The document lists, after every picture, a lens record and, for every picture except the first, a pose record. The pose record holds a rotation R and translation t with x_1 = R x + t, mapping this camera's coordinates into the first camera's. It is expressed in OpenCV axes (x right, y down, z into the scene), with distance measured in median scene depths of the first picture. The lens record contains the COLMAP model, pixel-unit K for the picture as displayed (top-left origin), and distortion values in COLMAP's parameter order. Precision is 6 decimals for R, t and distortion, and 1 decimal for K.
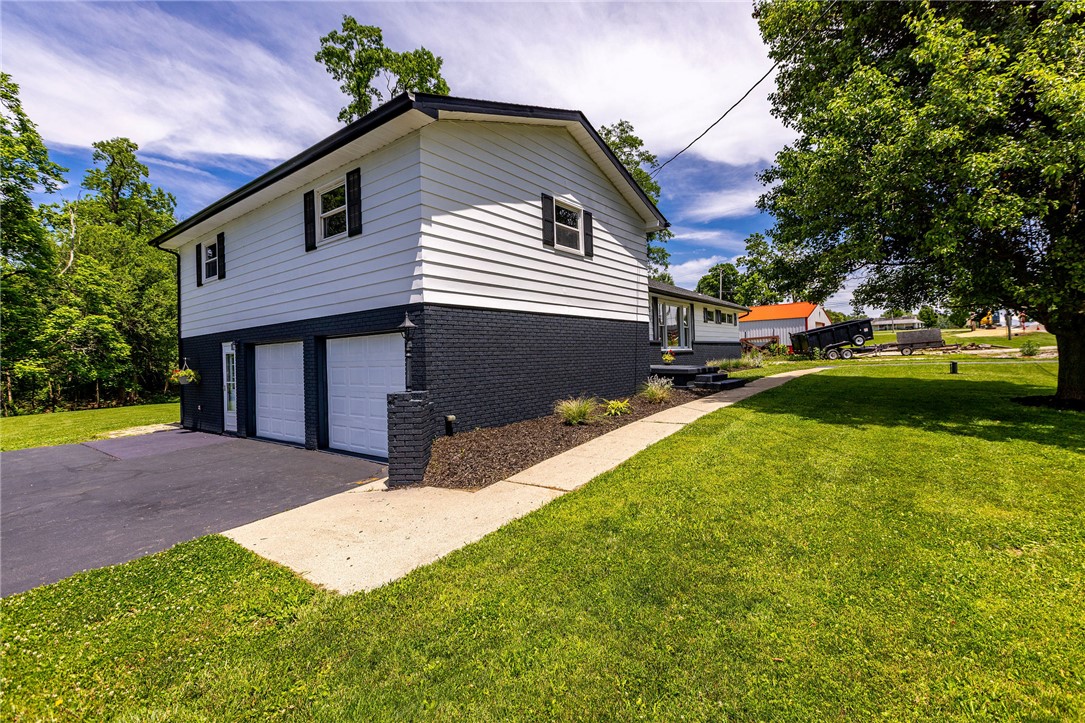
lens RADIAL K [[478.8, 0, 542.5], [0, 478.8, 361.5], [0, 0, 1]] dist [-0.014526, -0.000533]
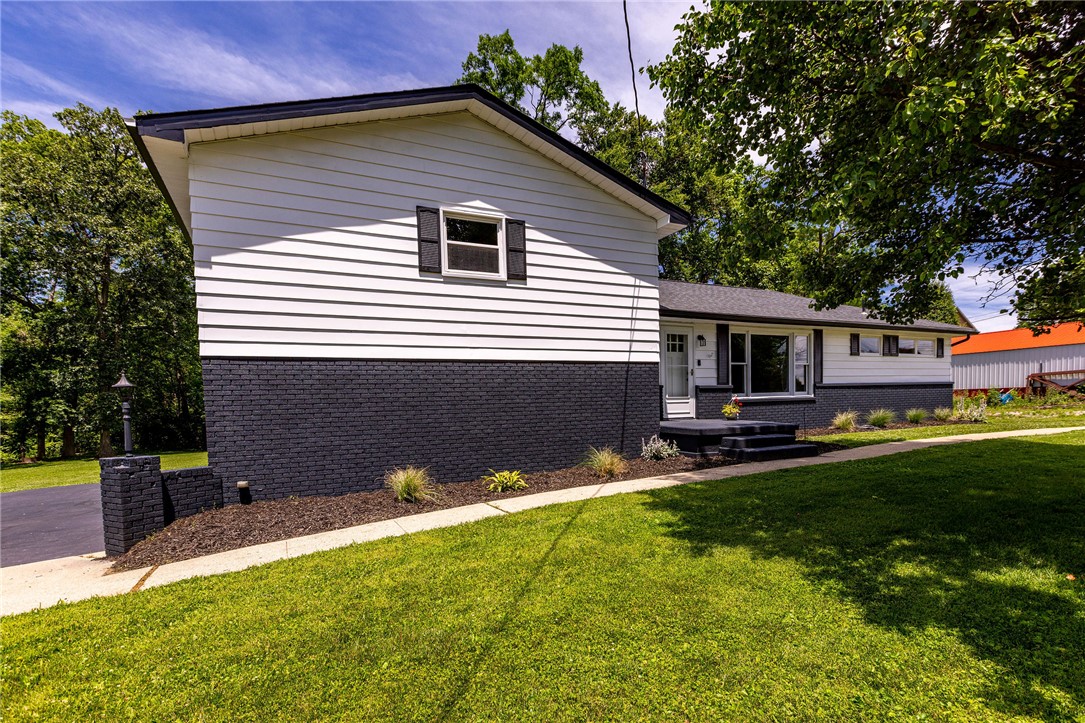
lens RADIAL K [[525.1, 0, 543.1], [0, 525.1, 447.8], [0, 0, 1]] dist [0.001152, -0.000178]
pose [[0.899876, 0.034799, -0.434756, 0.514325], [0.000021, 0.996808, 0.079831, -0.020702], [0.436146, -0.071847, 0.897003, 0.253146]]
